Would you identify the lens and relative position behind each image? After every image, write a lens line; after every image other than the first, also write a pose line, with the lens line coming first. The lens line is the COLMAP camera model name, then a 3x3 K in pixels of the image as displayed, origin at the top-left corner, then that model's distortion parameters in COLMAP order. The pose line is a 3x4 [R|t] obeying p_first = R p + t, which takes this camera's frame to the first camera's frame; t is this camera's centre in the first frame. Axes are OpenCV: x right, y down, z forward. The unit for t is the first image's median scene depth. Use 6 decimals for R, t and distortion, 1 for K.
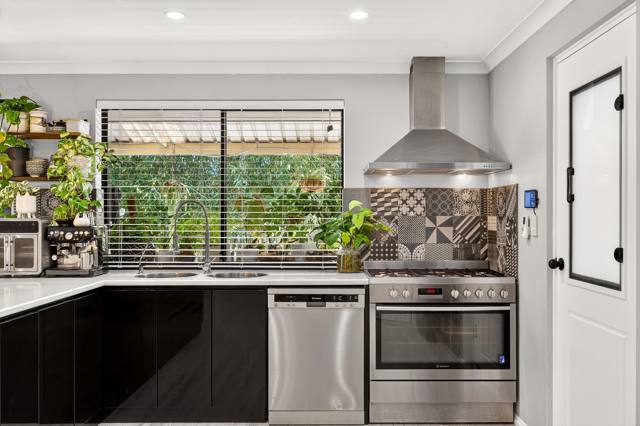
lens RADIAL K [[537.5, 0, 320.9], [0, 537.5, 214.5], [0, 0, 1]] dist [-0.013594, -0.002846]
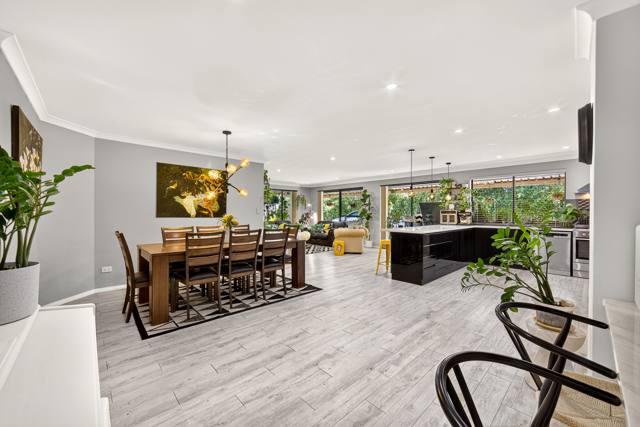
lens RADIAL K [[249.9, 0, 319.8], [0, 249.9, 214.3], [0, 0, 1]] dist [-0.002251, -0.000262]
pose [[0.677113, 0.009366, -0.735819, 0.141178], [-0.000060, 0.999920, 0.012673, 0.015073], [0.735879, -0.008537, 0.677059, -0.930762]]
